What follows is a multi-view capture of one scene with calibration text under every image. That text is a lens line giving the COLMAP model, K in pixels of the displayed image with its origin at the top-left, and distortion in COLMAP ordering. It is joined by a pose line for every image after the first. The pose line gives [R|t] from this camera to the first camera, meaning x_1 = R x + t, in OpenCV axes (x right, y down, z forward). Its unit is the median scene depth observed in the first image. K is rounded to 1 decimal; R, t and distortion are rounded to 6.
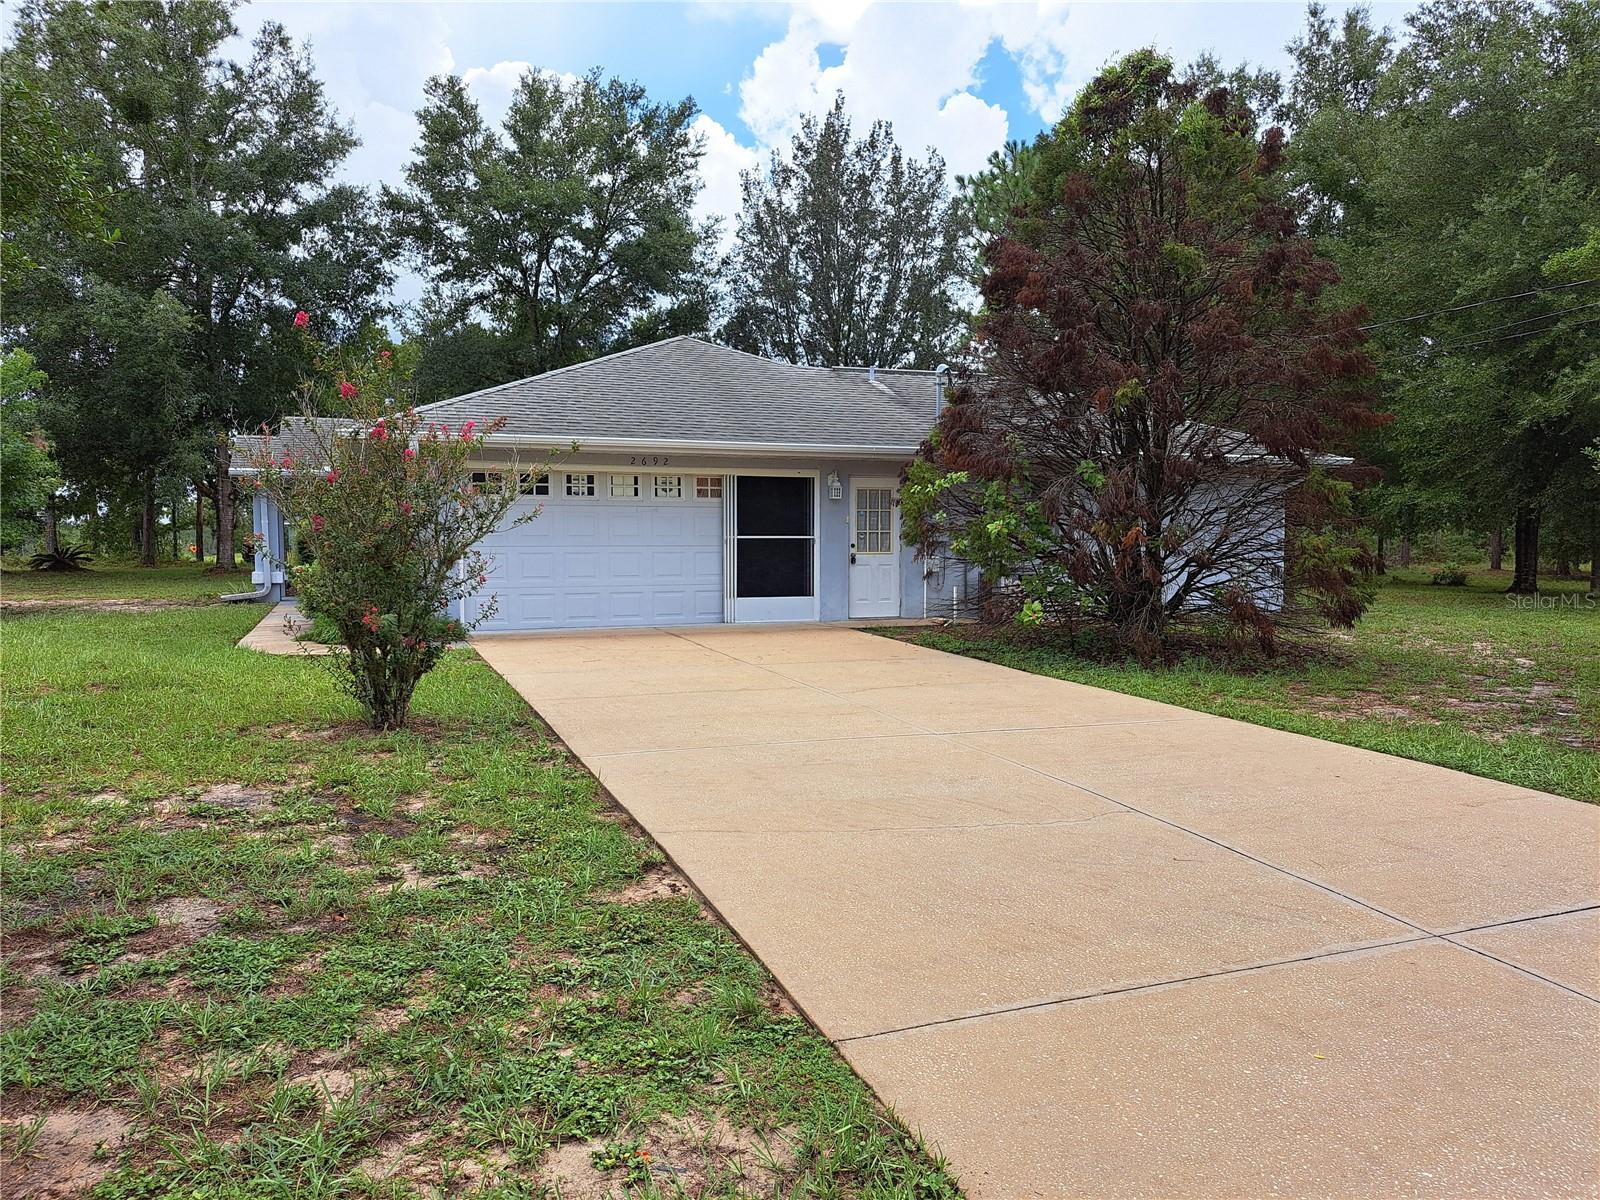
lens RADIAL K [[1125.4, 0, 800.0], [0, 1125.4, 600.0], [0, 0, 1]] dist [0.081757, -0.000836]
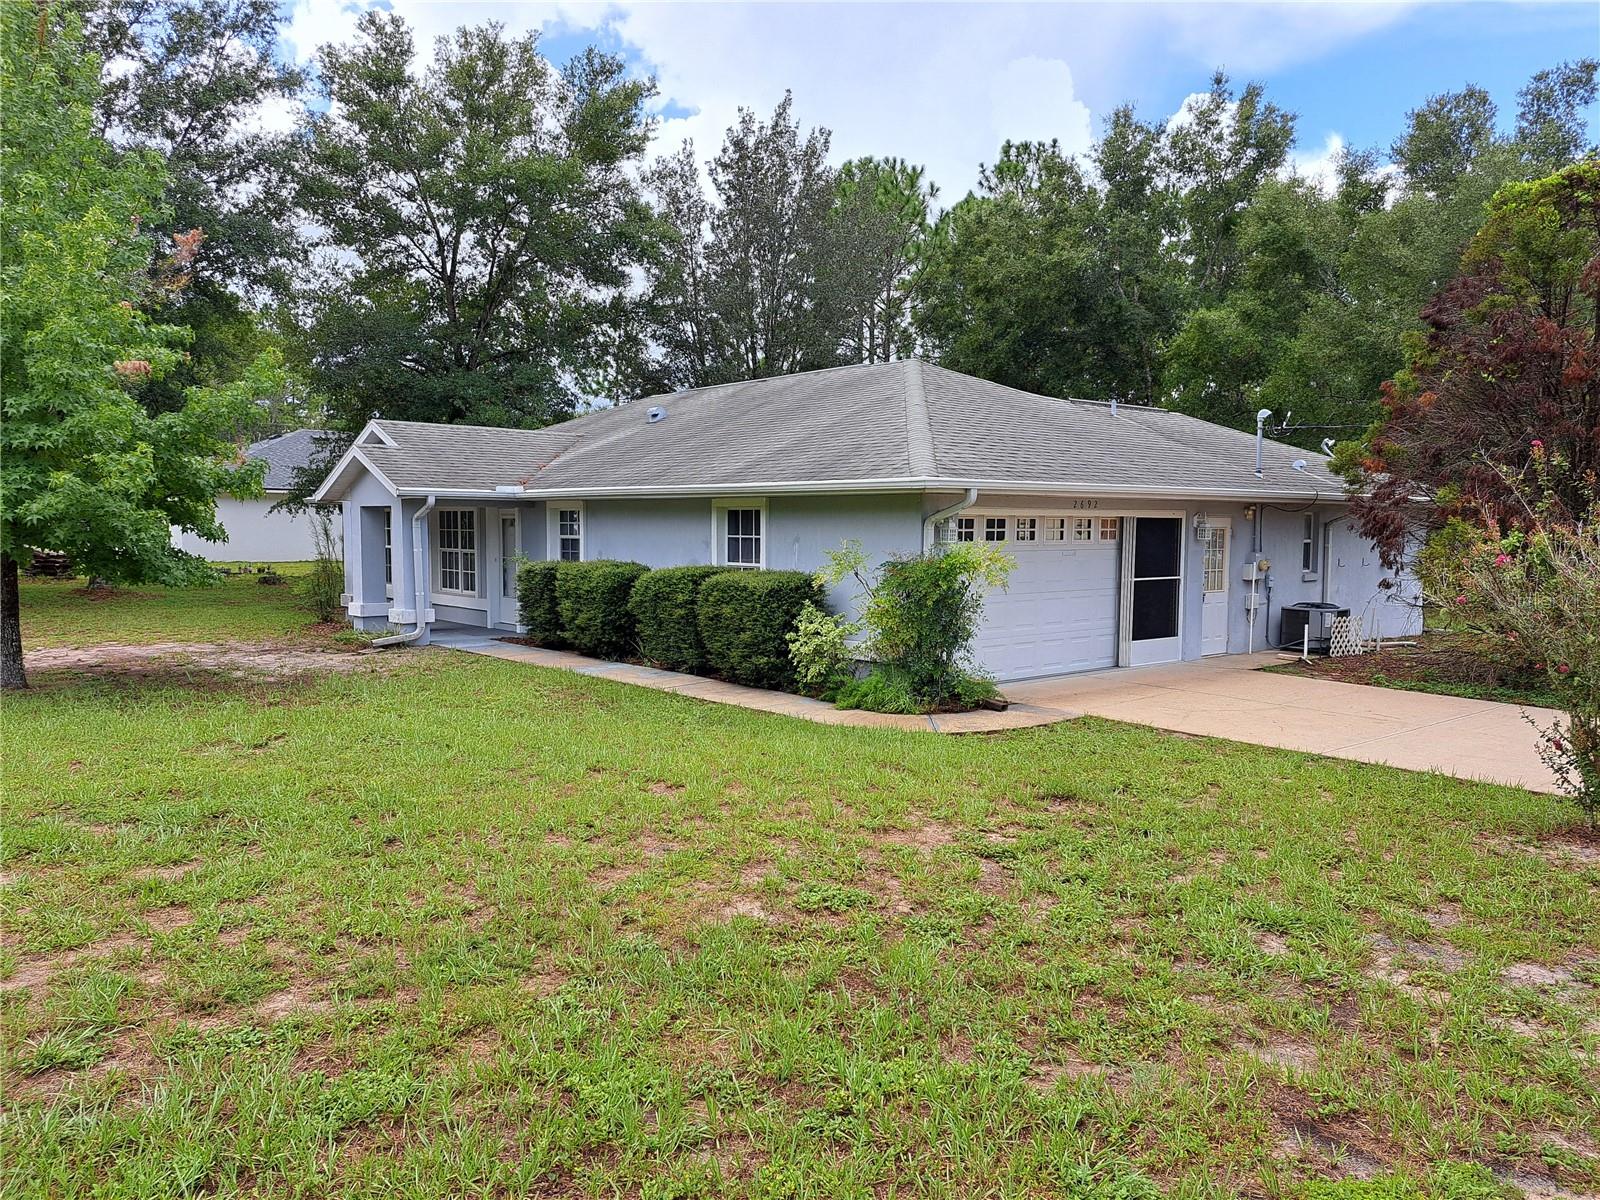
lens RADIAL K [[1116.2, 0, 800.0], [0, 1116.2, 600.0], [0, 0, 1]] dist [0.115431, 0.000856]
pose [[0.943529, -0.014957, 0.330951, -0.659618], [0.010762, 0.999837, 0.014504, -0.055320], [-0.331114, -0.010124, 0.943536, 0.159012]]
